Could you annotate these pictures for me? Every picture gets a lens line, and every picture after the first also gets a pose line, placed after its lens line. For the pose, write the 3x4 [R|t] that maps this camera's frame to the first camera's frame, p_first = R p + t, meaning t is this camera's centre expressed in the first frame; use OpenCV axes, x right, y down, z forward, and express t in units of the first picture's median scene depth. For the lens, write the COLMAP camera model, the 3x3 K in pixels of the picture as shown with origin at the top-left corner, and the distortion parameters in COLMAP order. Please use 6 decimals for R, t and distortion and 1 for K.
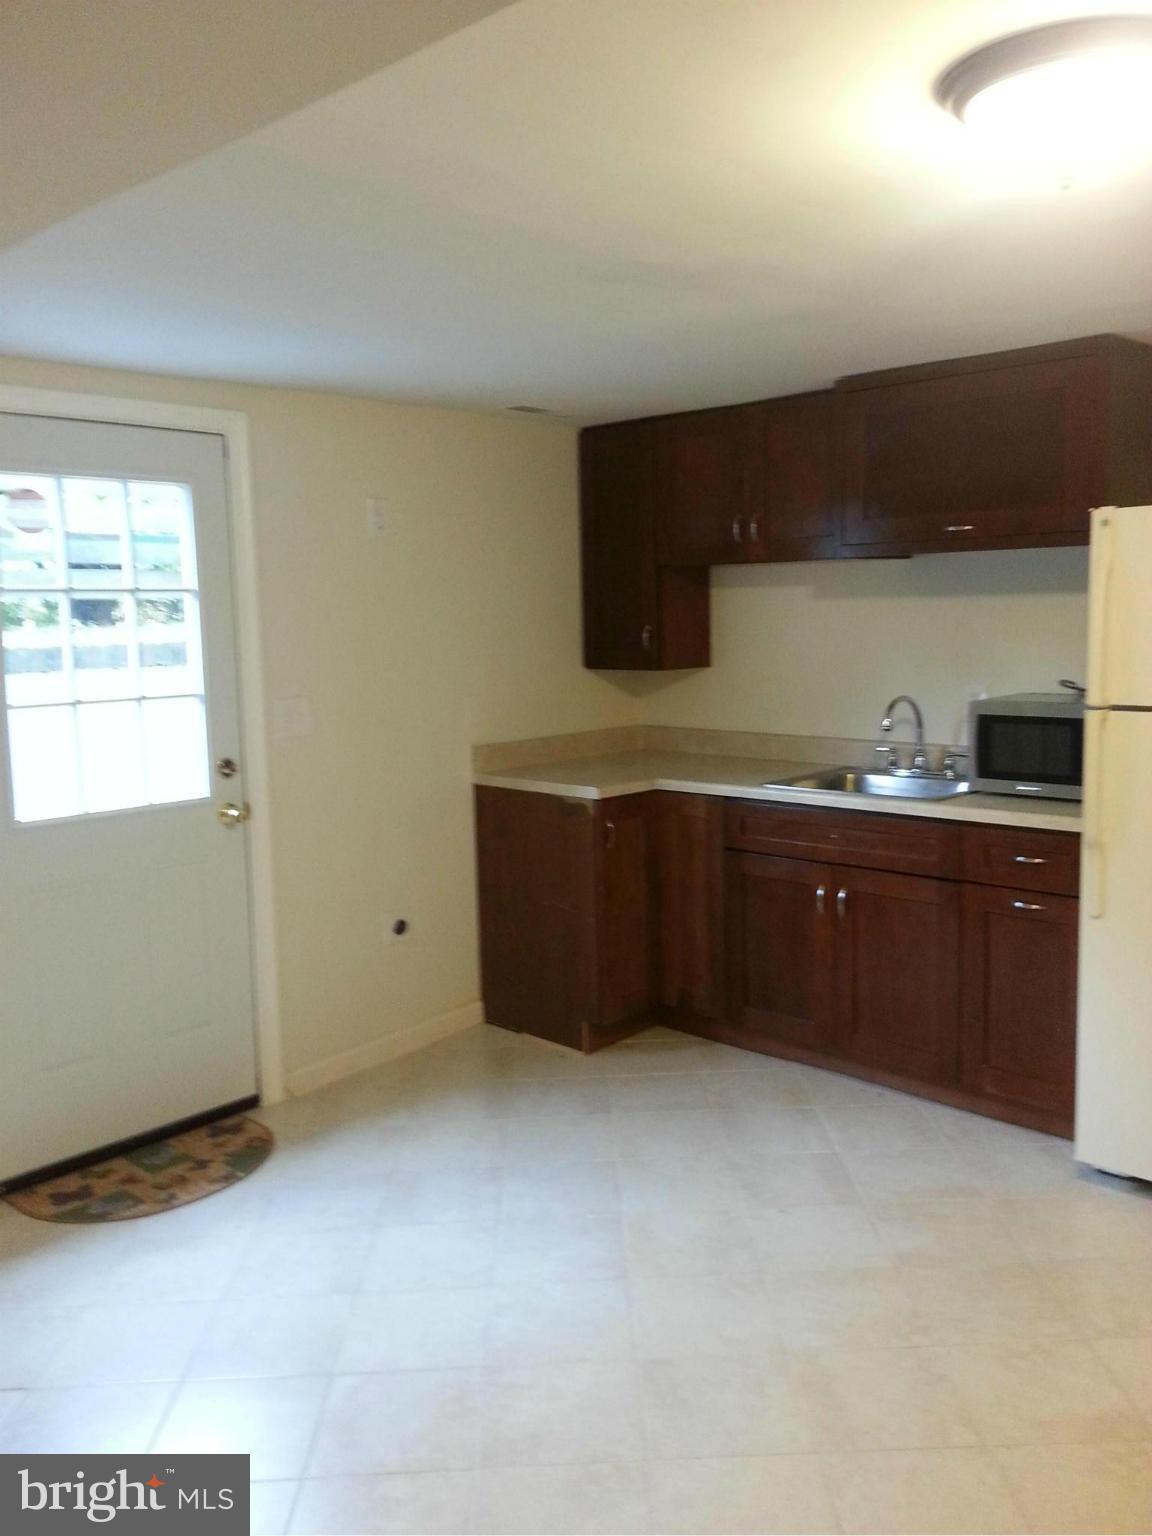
lens RADIAL K [[1262.0, 0, 588.9], [0, 1262.0, 764.2], [0, 0, 1]] dist [0.036419, -0.009651]
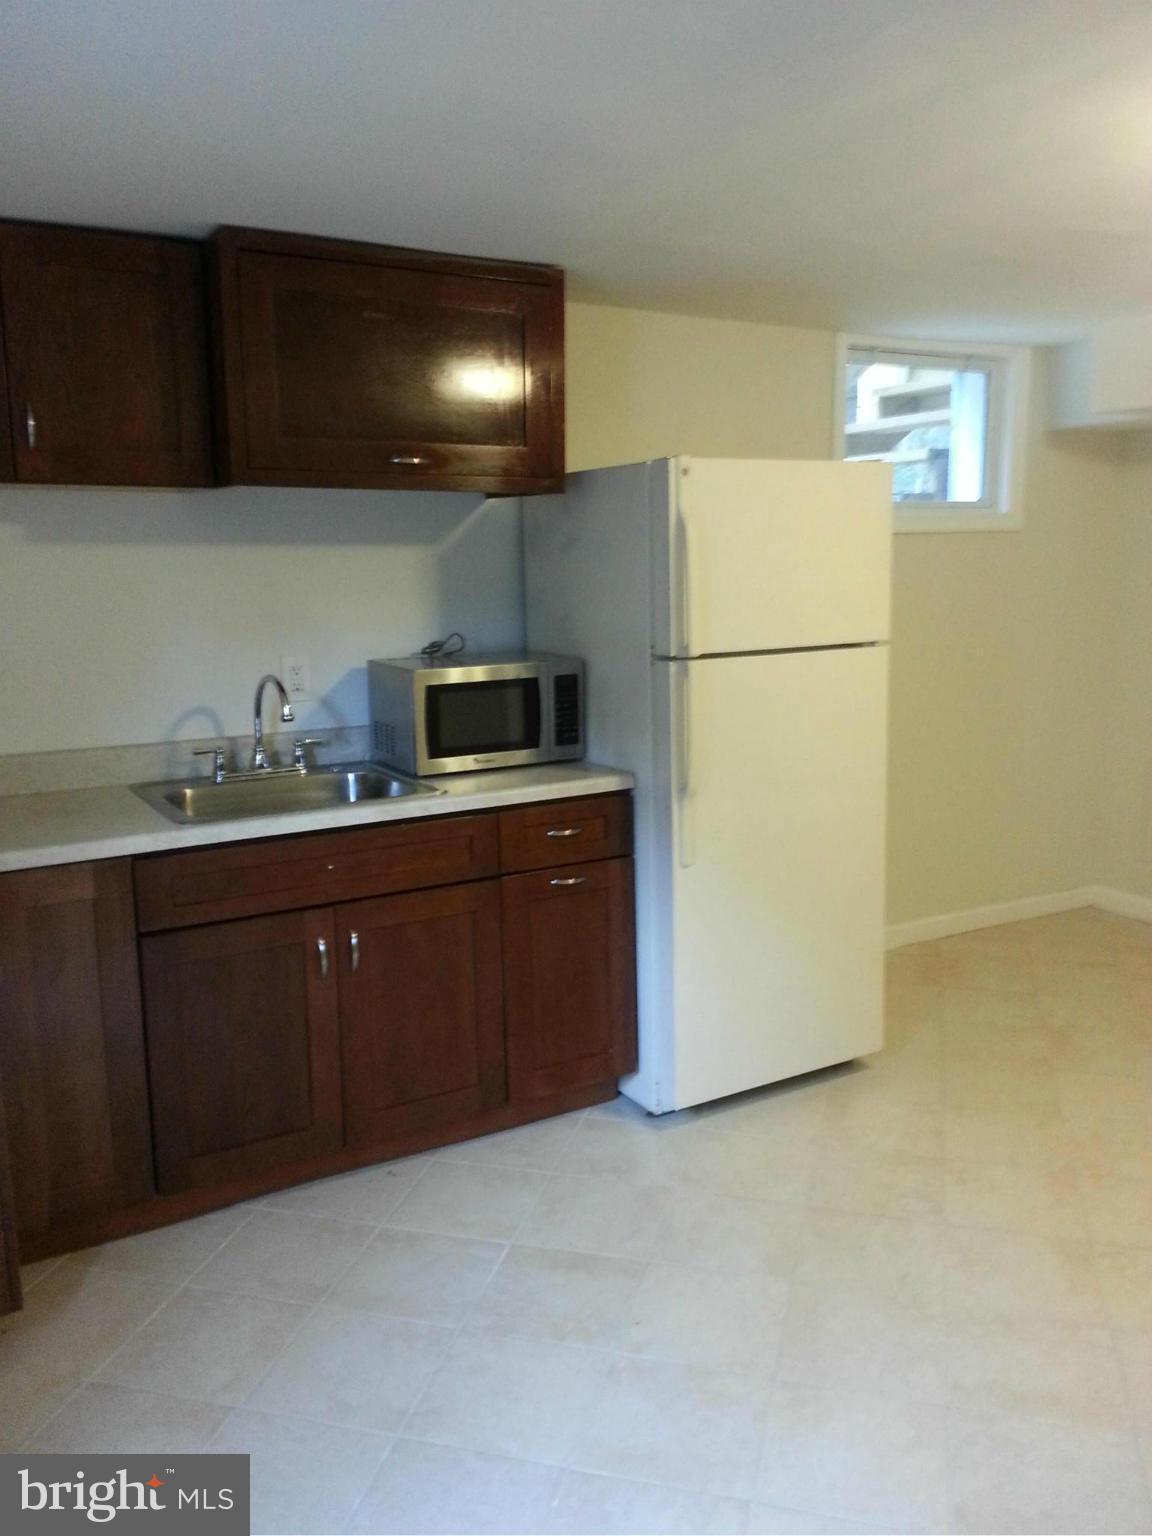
lens RADIAL K [[1276.8, 0, 569.2], [0, 1276.8, 760.1], [0, 0, 1]] dist [0.095360, -0.129076]
pose [[0.271164, -0.145295, 0.951504, -0.491455], [0.122434, 0.985718, 0.115628, -0.077562], [-0.954715, 0.085142, 0.285080, 0.670222]]
